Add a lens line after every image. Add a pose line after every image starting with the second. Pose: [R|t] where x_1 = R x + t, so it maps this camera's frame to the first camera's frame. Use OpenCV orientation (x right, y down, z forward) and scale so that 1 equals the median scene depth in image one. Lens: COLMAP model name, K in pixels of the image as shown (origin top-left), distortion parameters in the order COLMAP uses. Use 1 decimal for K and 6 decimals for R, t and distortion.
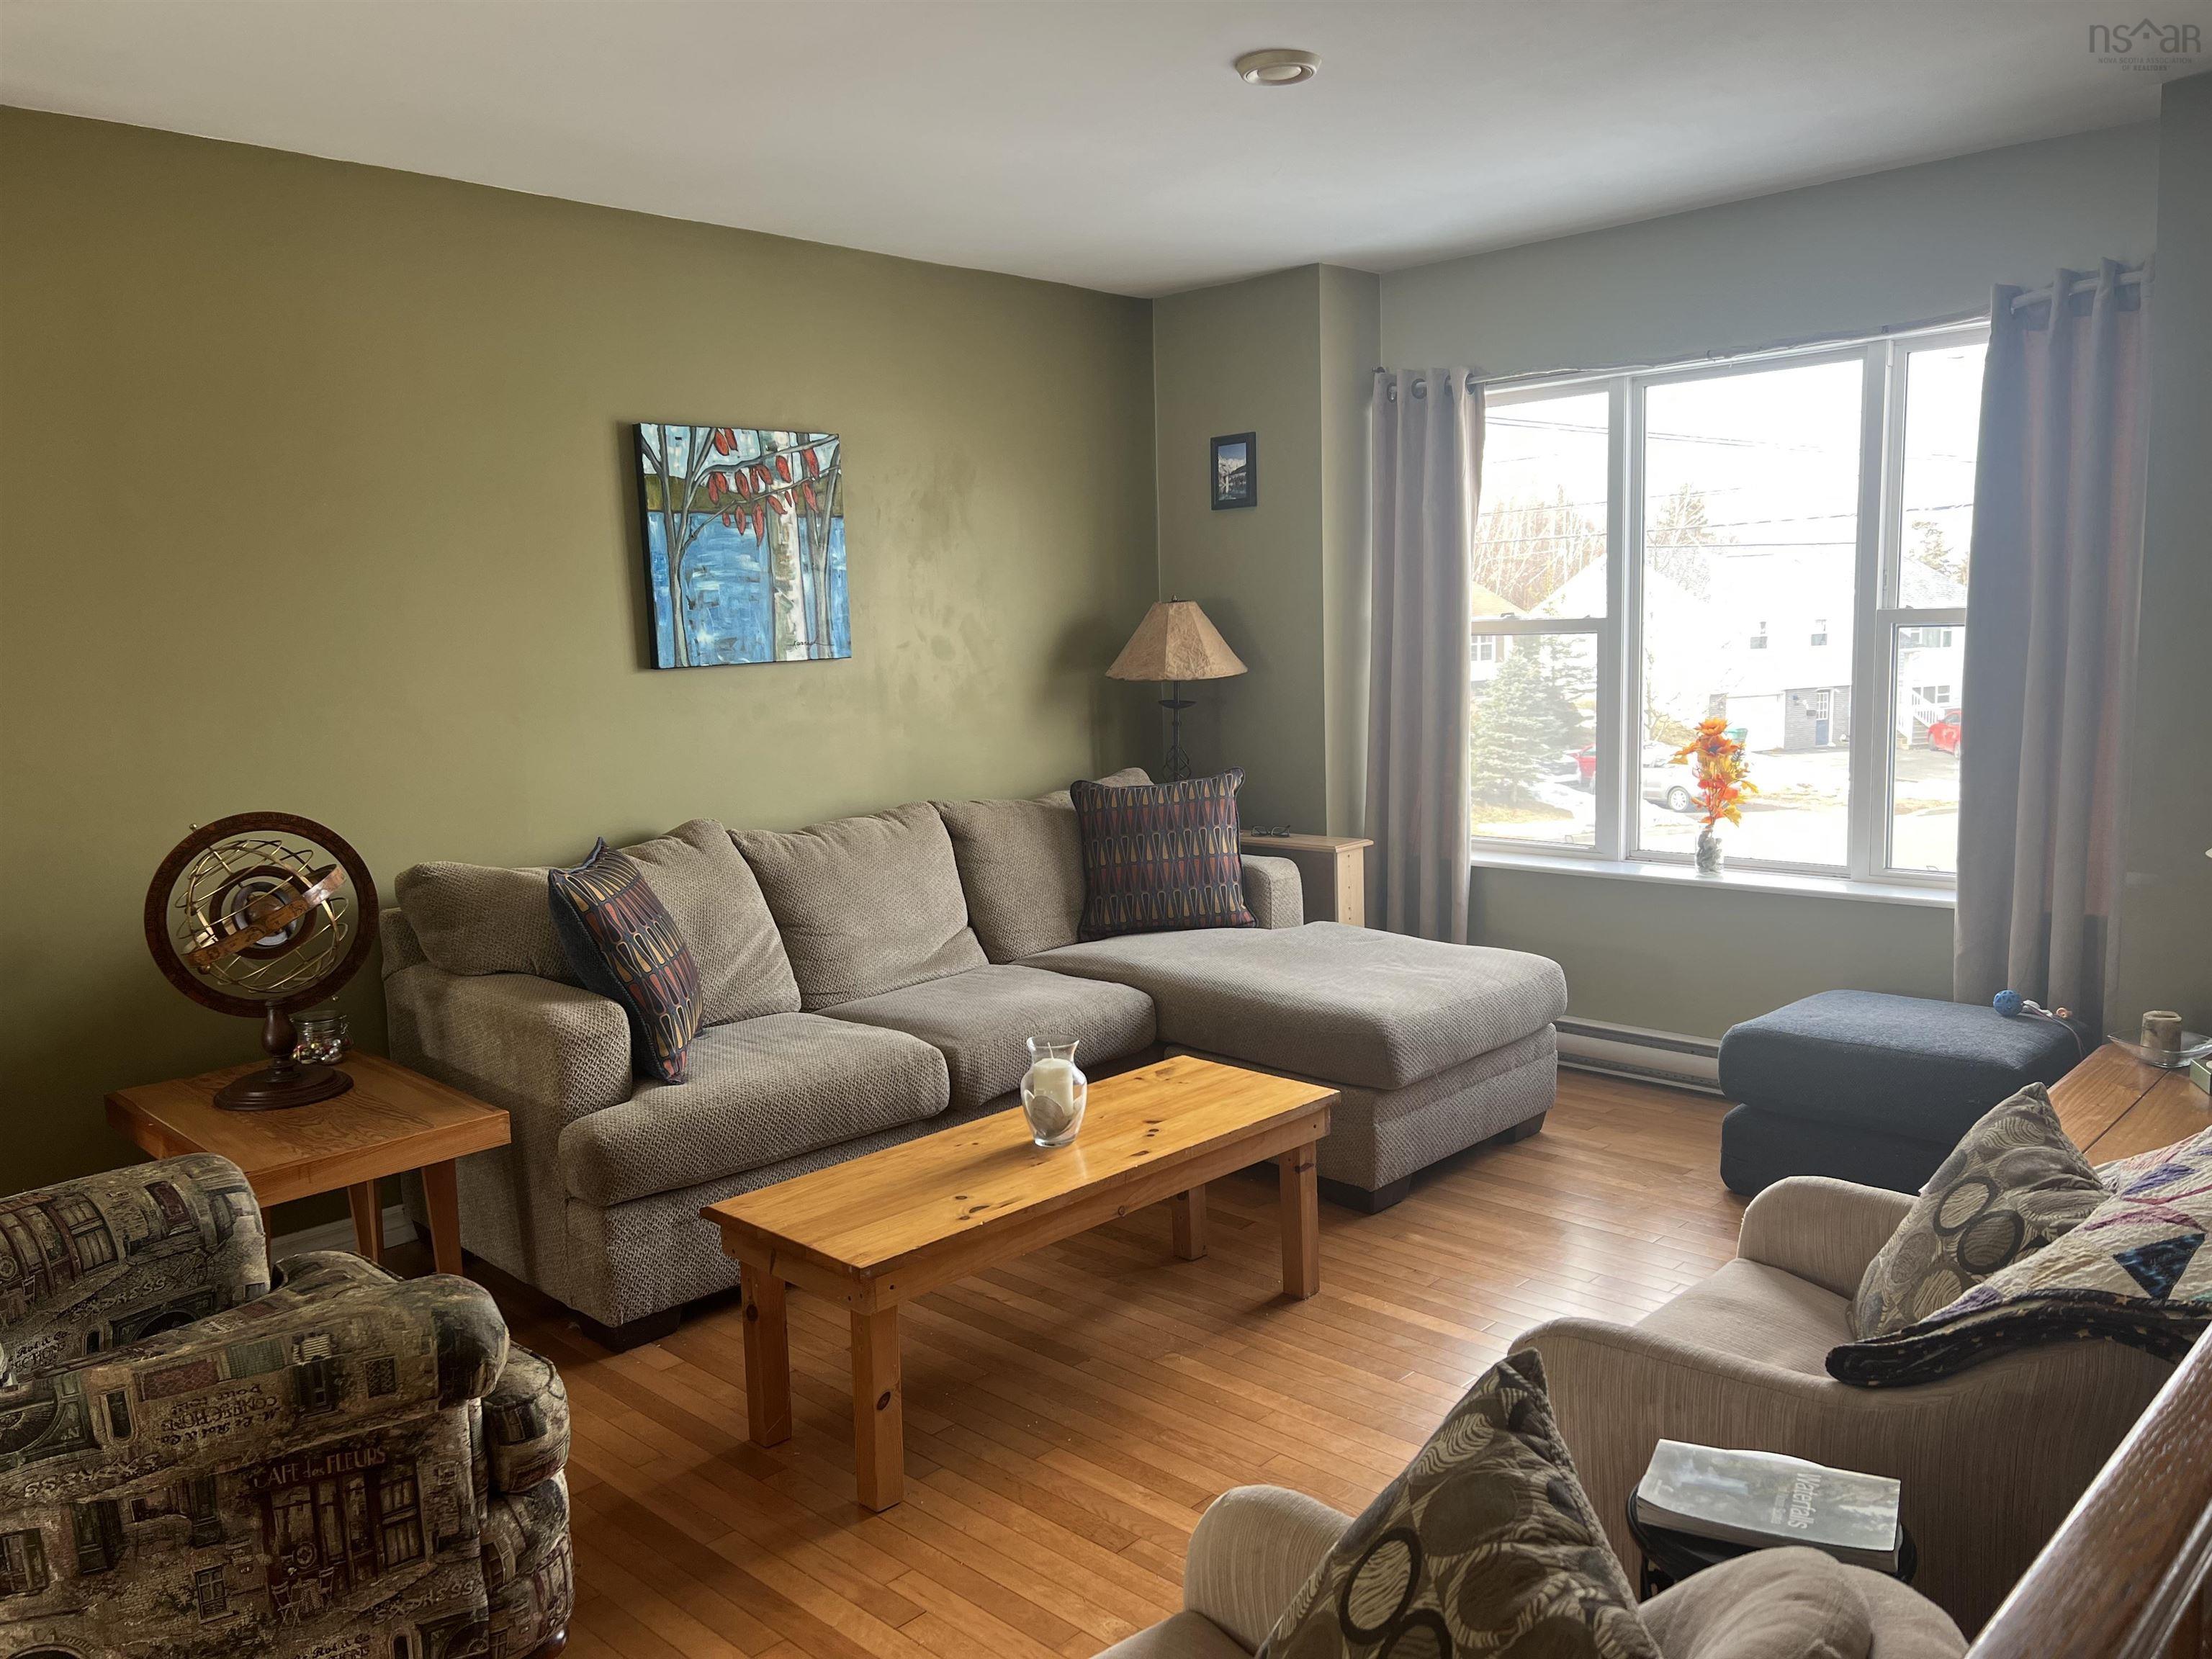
lens RADIAL K [[1636.7, 0, 1106.0], [0, 1636.7, 829.5], [0, 0, 1]] dist [0.125572, -0.248258]
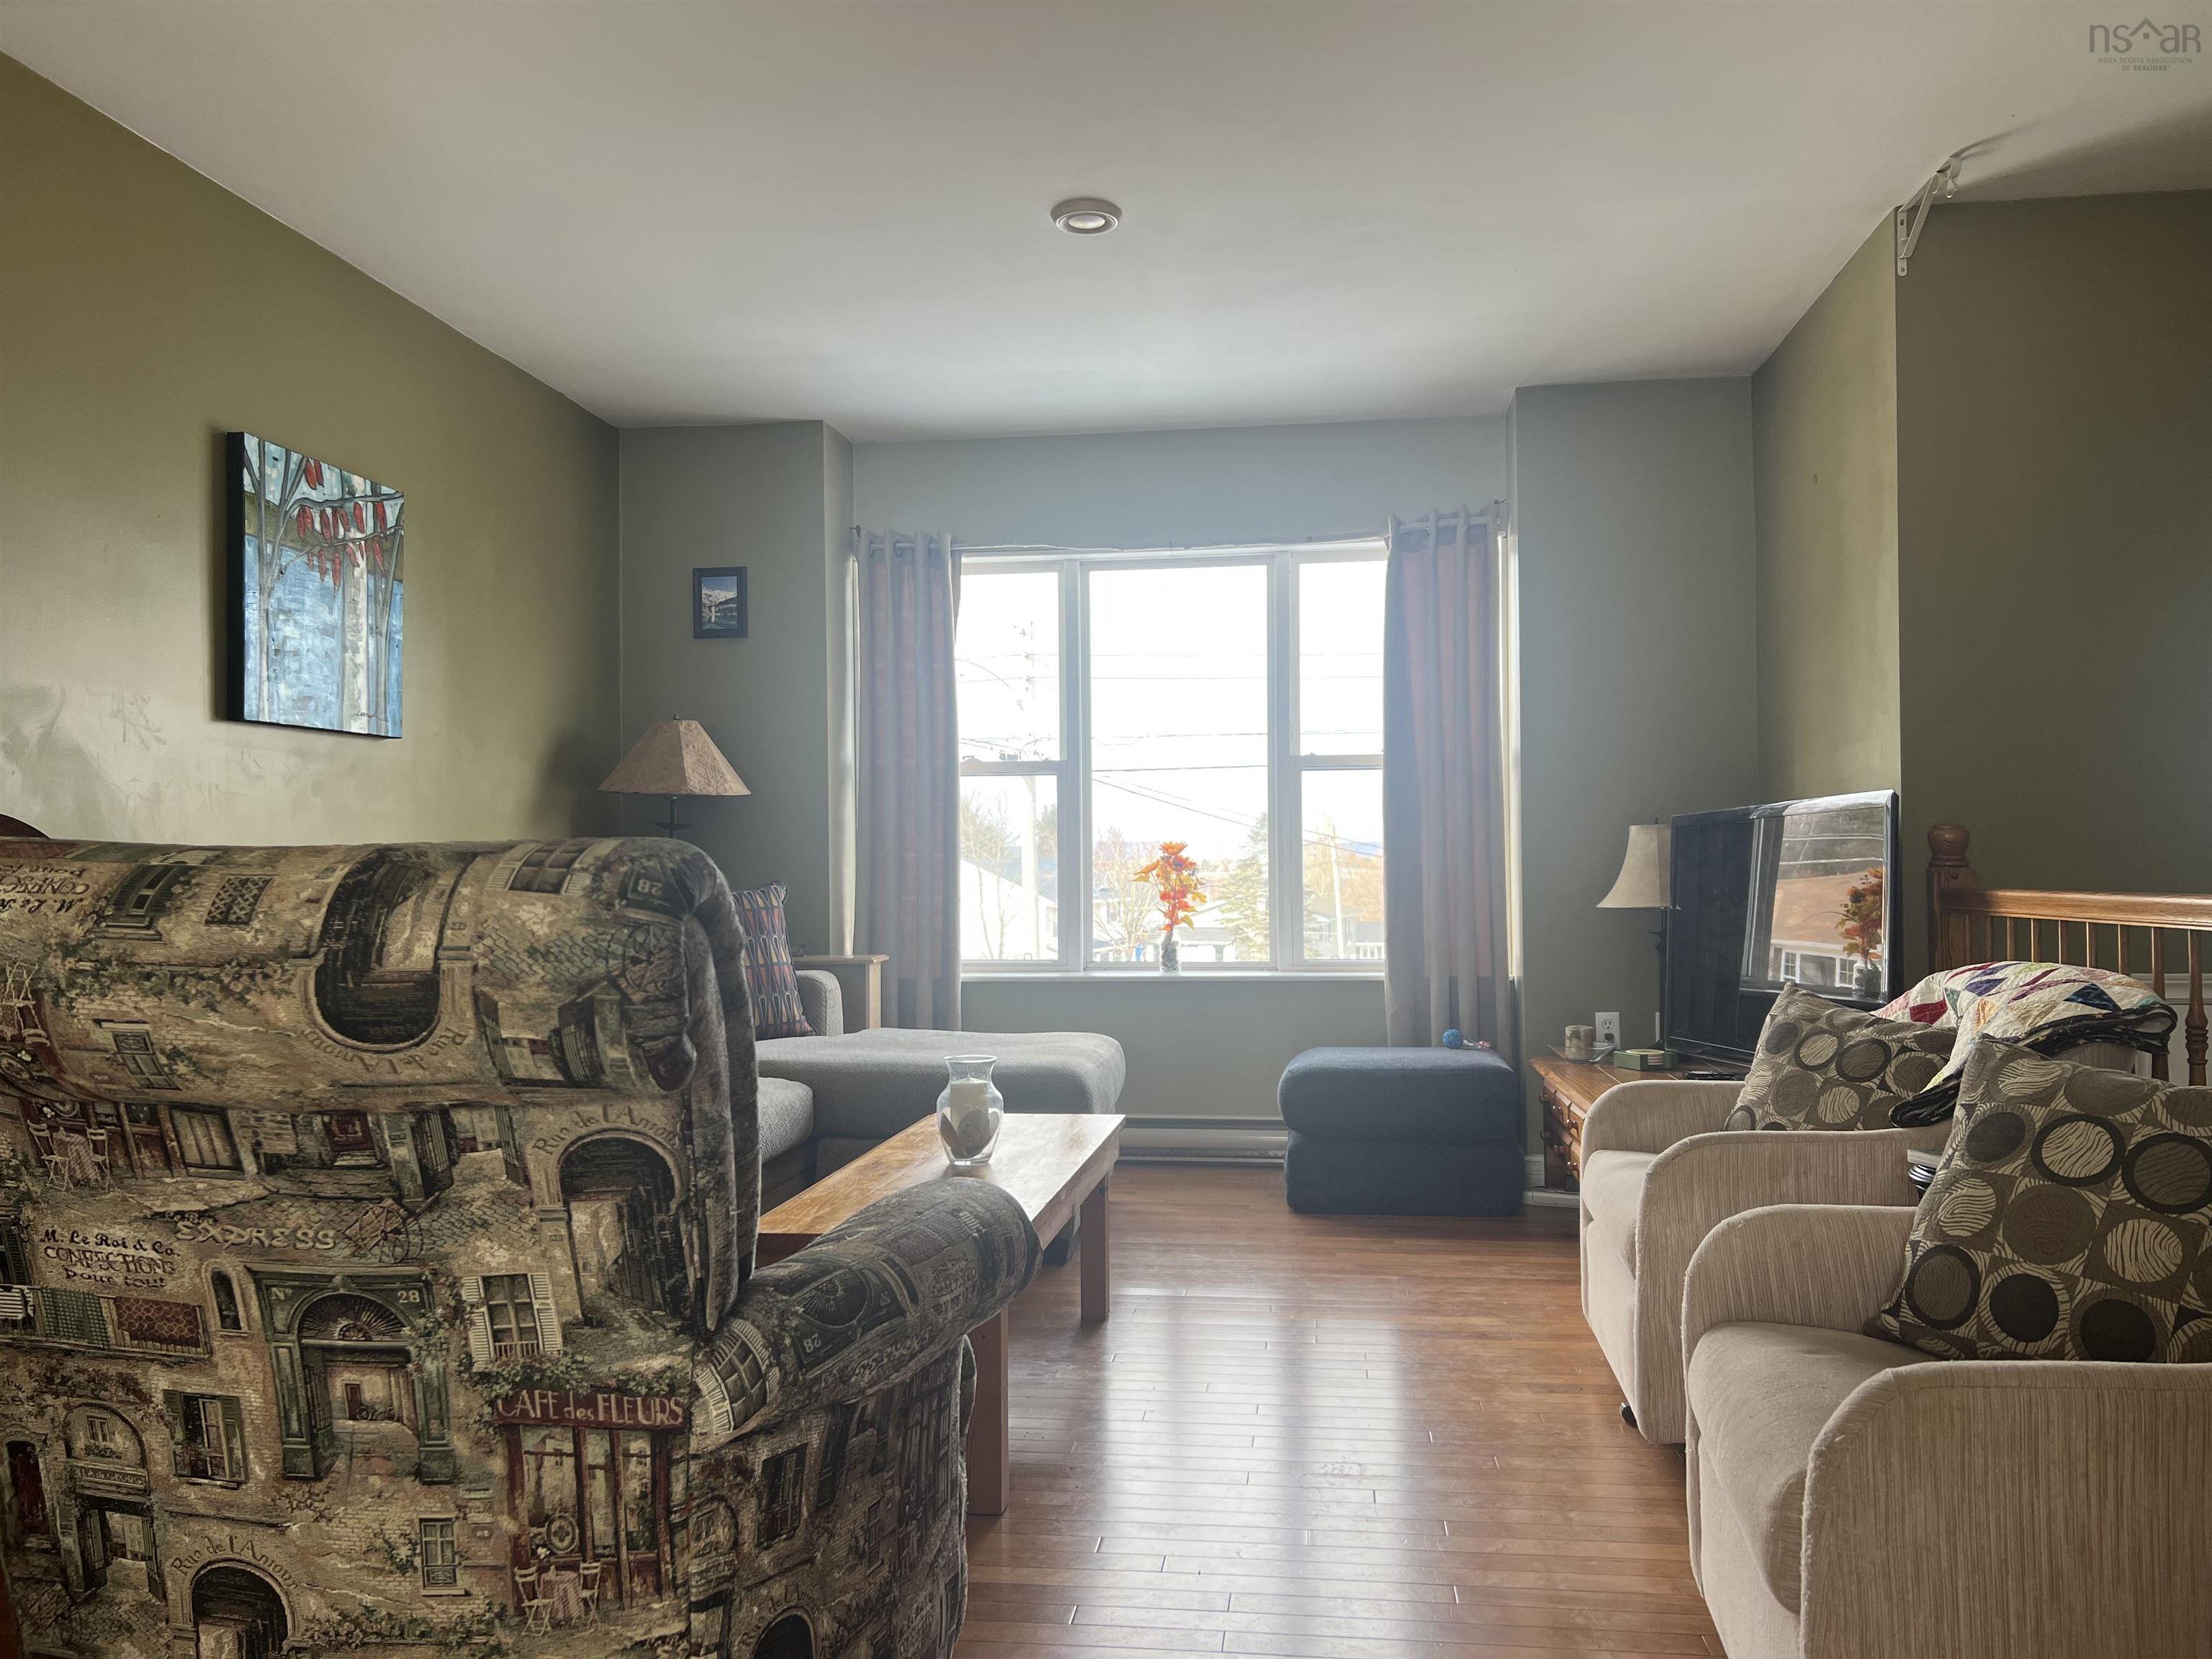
lens RADIAL K [[1645.5, 0, 1106.0], [0, 1645.5, 829.5], [0, 0, 1]] dist [0.025746, -0.000879]
pose [[0.802403, 0.039923, 0.595446, -0.392384], [0.056890, 0.988099, -0.142912, 0.094558], [-0.594065, 0.148548, 0.790582, 0.089251]]
